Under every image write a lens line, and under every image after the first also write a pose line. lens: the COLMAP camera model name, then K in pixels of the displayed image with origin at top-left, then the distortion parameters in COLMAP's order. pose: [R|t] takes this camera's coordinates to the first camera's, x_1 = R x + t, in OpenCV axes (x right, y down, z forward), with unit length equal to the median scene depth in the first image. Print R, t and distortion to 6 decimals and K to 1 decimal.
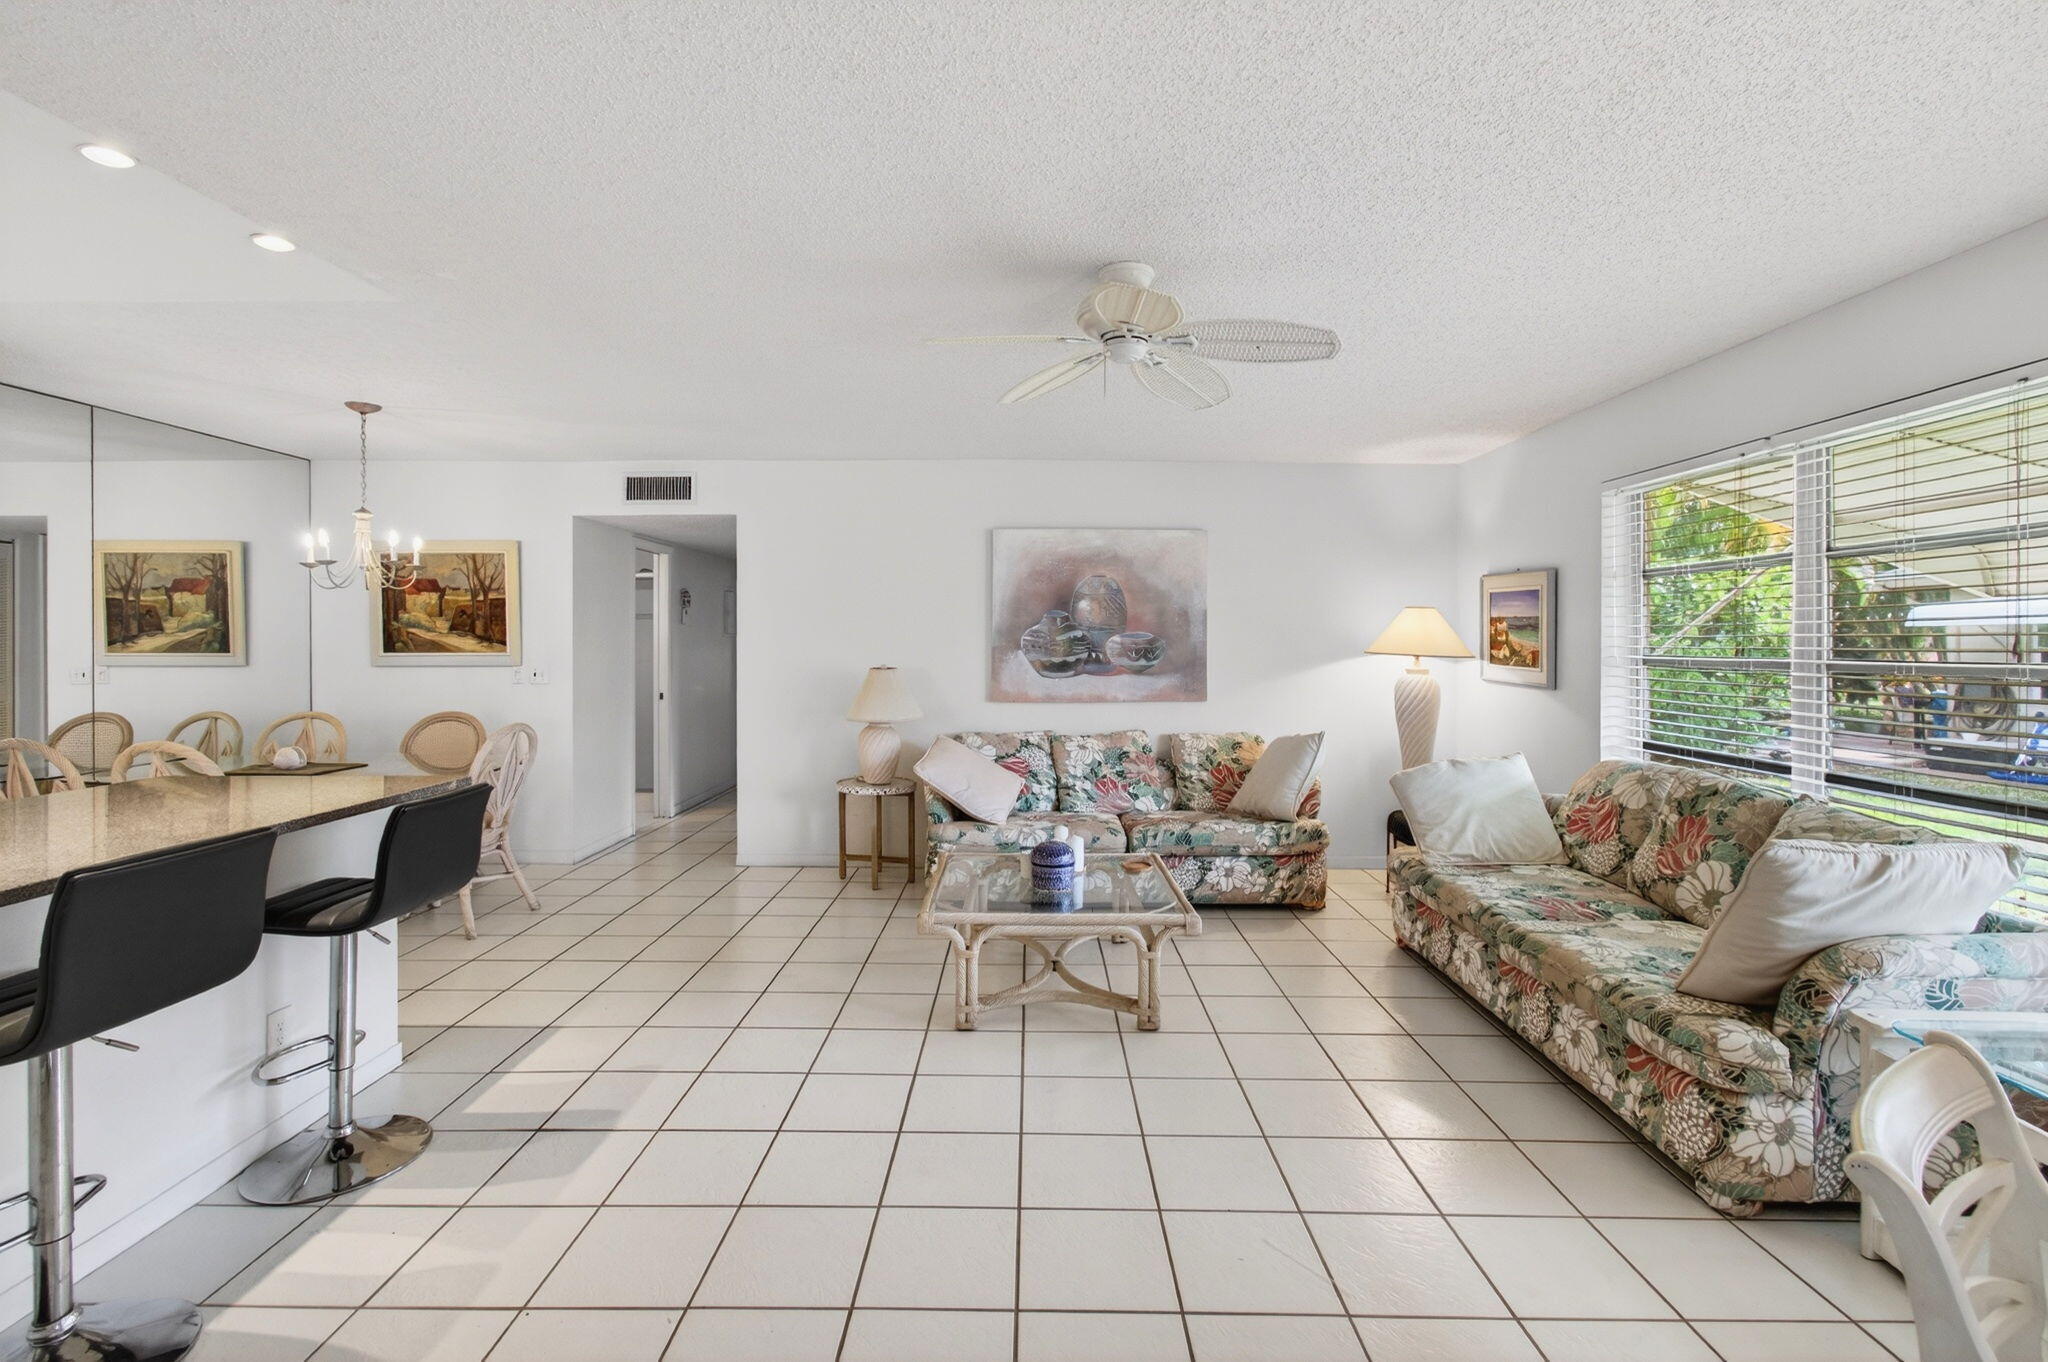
lens RADIAL K [[924.8, 0, 1026.3], [0, 924.8, 647.7], [0, 0, 1]] dist [-0.001048, 0.000781]
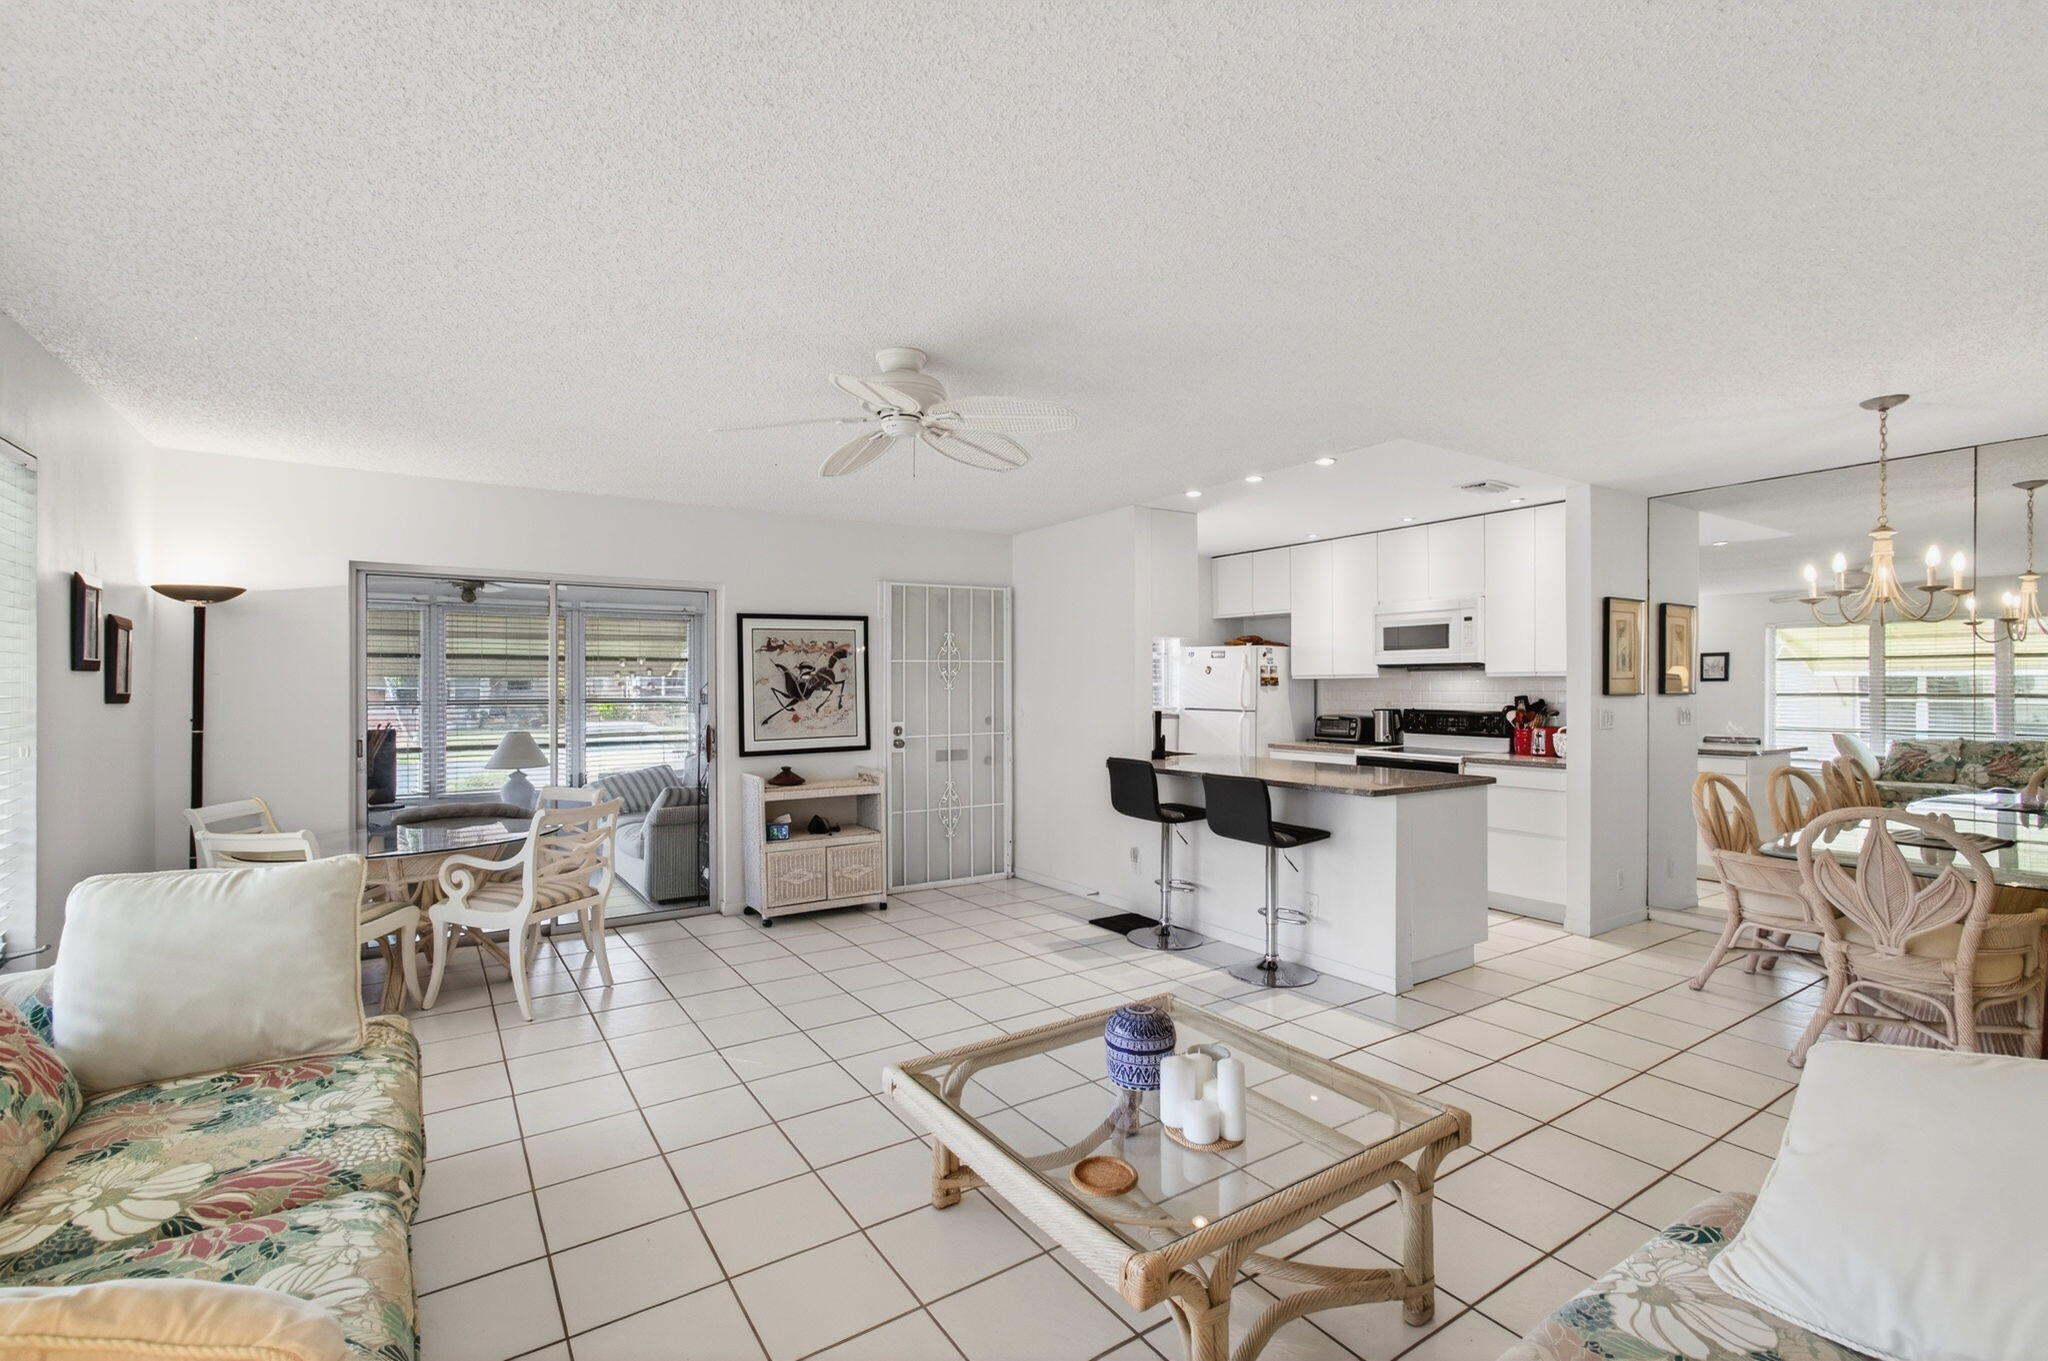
lens RADIAL K [[901.7, 0, 1017.0], [0, 901.7, 683.8], [0, 0, 1]] dist [0.008462, 0.000079]
pose [[-0.829364, 0.000550, -0.558709, 0.341431], [-0.001137, 0.999996, 0.002673, -0.010169], [0.558708, 0.002852, -0.829359, 1.142270]]
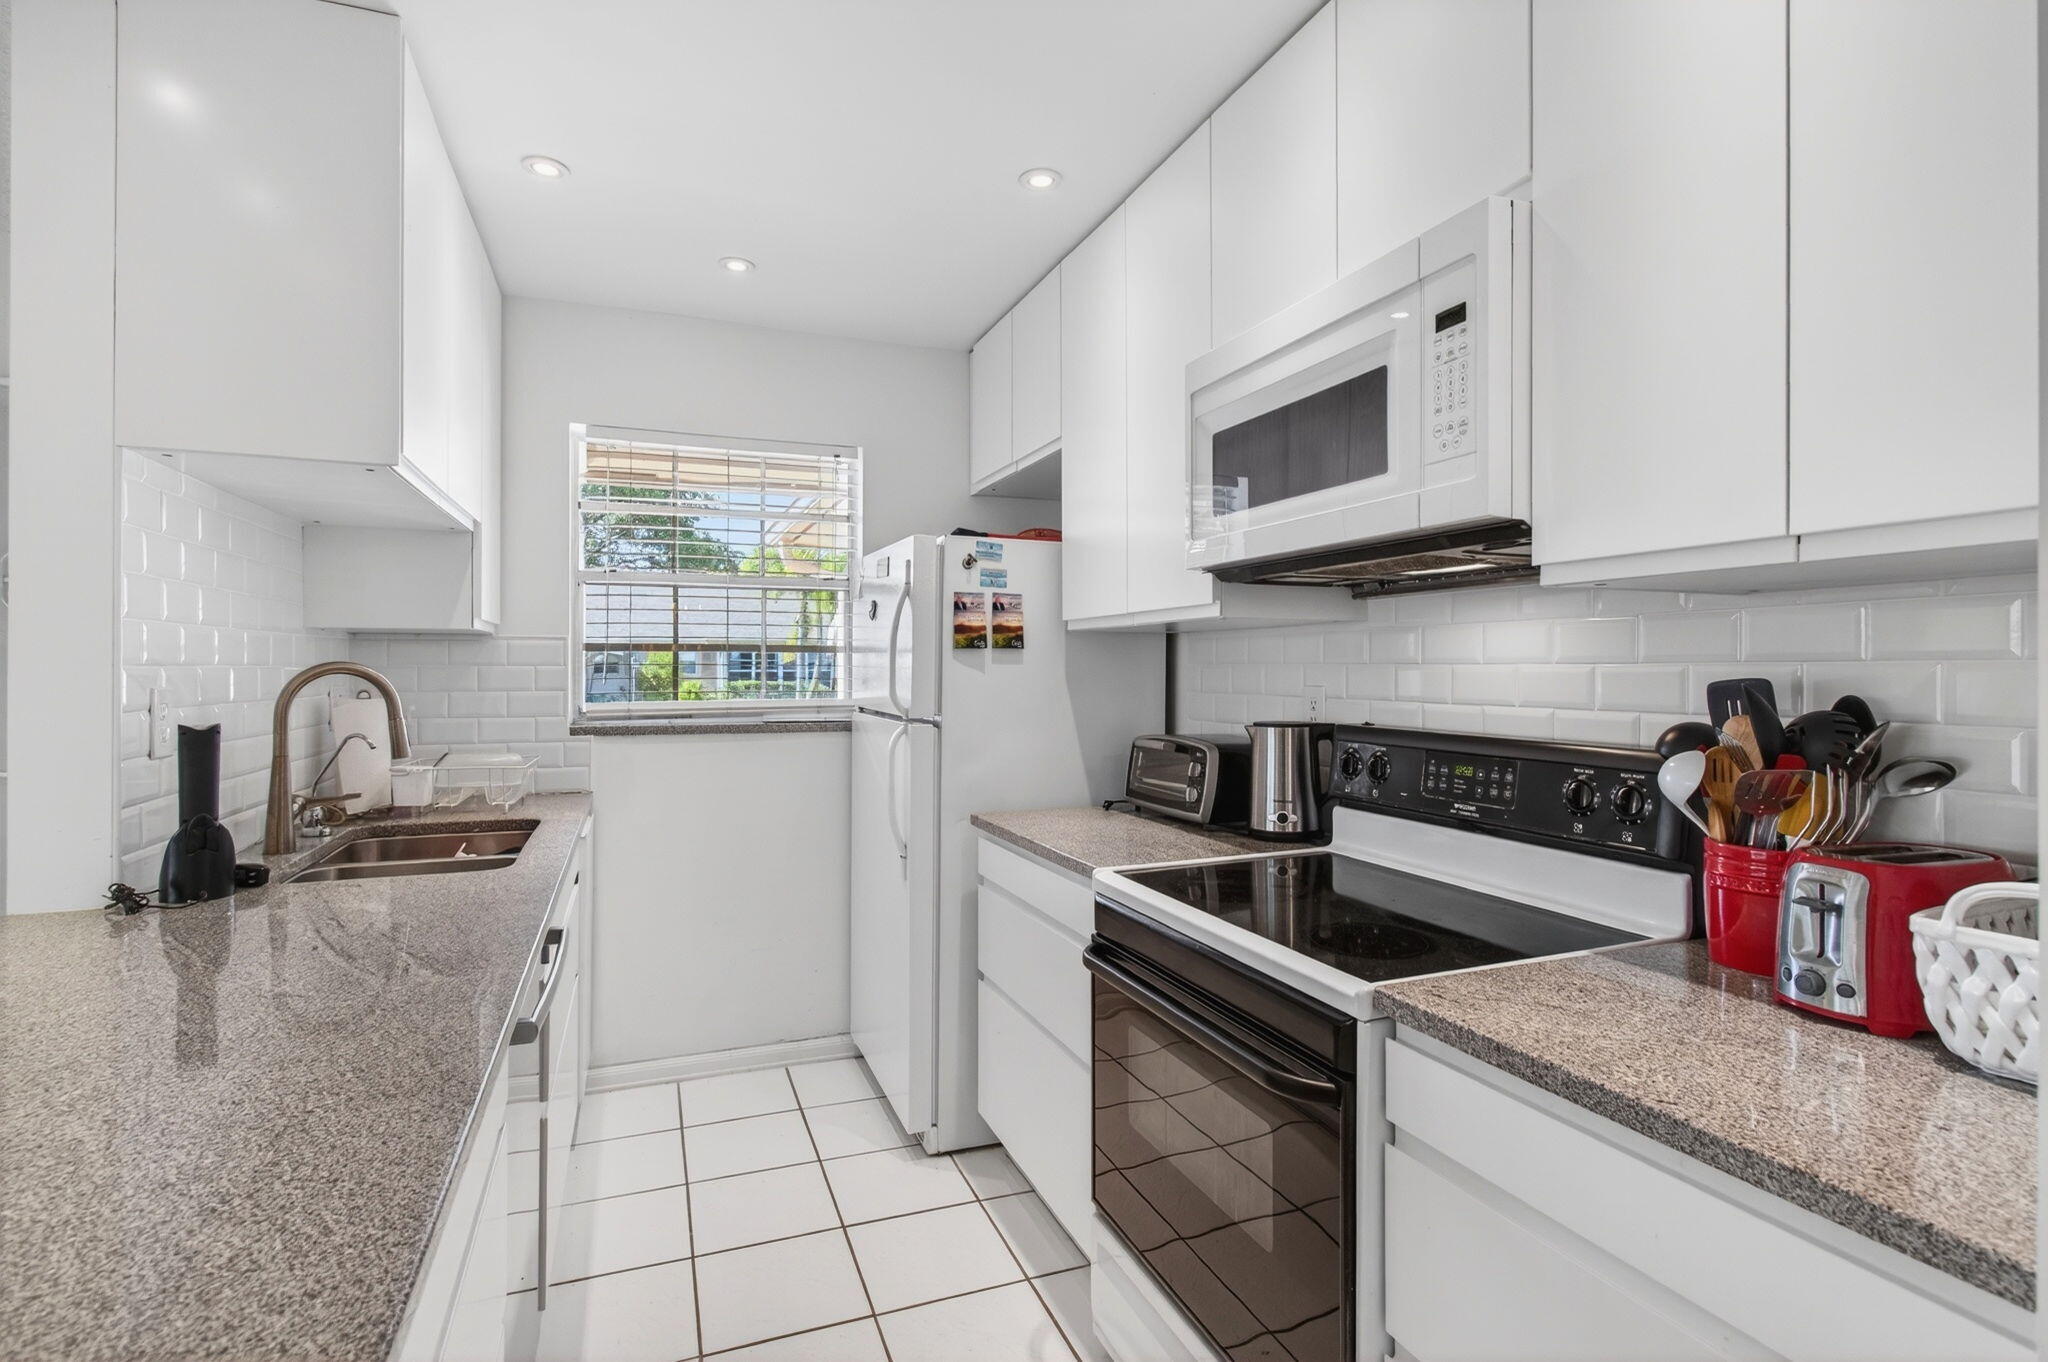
lens RADIAL K [[991.7, 0, 1022.6], [0, 991.7, 654.6], [0, 0, 1]] dist [0.010318, 0.000635]
pose [[-0.927335, -0.011097, -0.374067, -0.624834], [-0.007092, 0.999902, -0.012080, 0.006412], [0.374165, -0.008549, -0.927323, 0.689419]]
